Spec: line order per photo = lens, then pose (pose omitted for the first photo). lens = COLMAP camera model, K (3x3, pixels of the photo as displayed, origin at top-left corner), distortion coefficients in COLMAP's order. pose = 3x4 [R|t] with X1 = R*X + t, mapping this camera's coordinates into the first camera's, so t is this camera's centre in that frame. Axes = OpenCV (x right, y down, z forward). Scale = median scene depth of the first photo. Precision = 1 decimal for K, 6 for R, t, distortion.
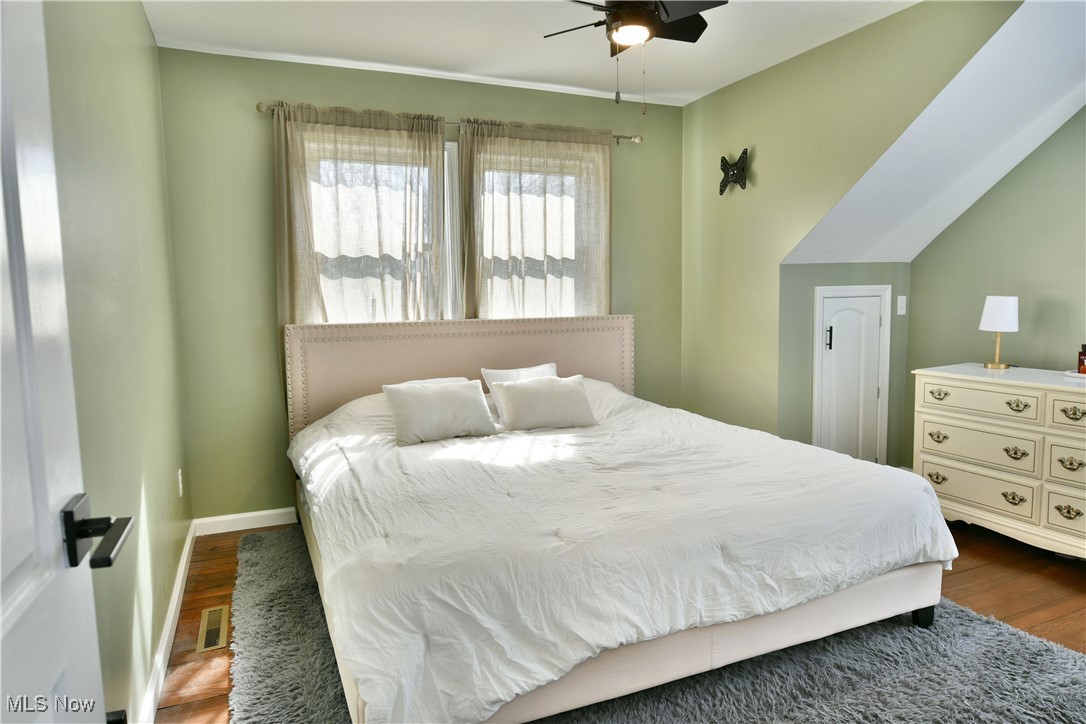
lens RADIAL K [[688.7, 0, 541.7], [0, 688.7, 395.0], [0, 0, 1]] dist [-0.000425, -0.001825]
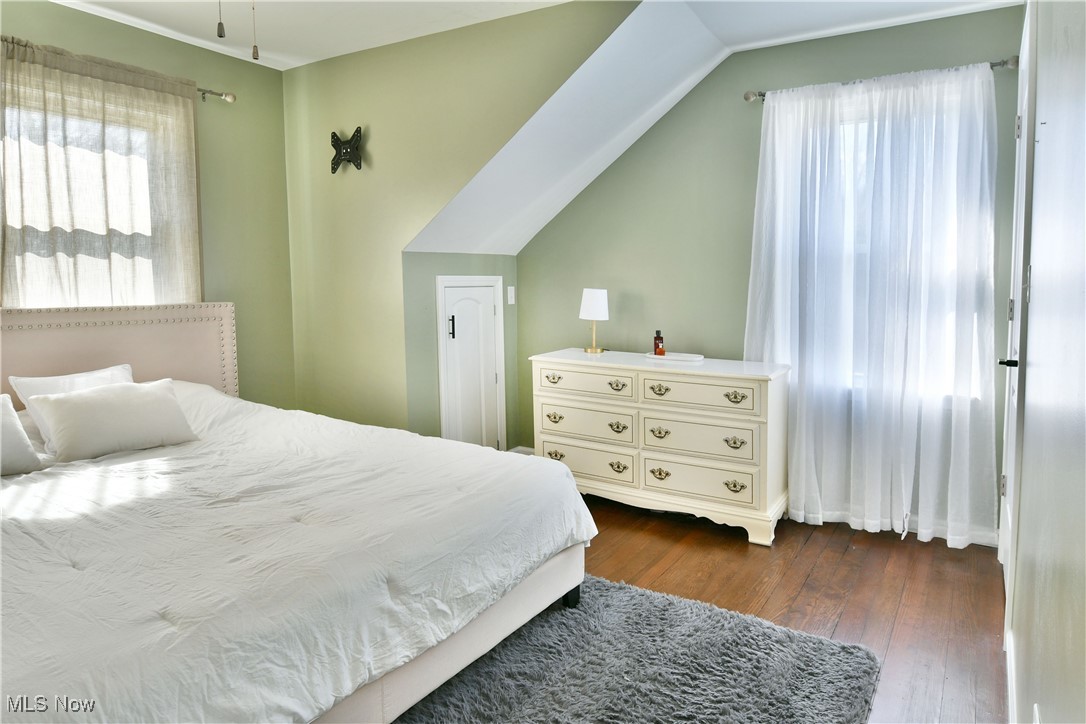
lens RADIAL K [[680.5, 0, 568.3], [0, 680.5, 359.1], [0, 0, 1]] dist [-0.012711, -0.002741]
pose [[0.818037, -0.041989, 0.573631, -0.017425], [0.058878, 0.998206, -0.010896, -0.020396], [-0.572145, 0.042687, 0.819041, 0.123570]]
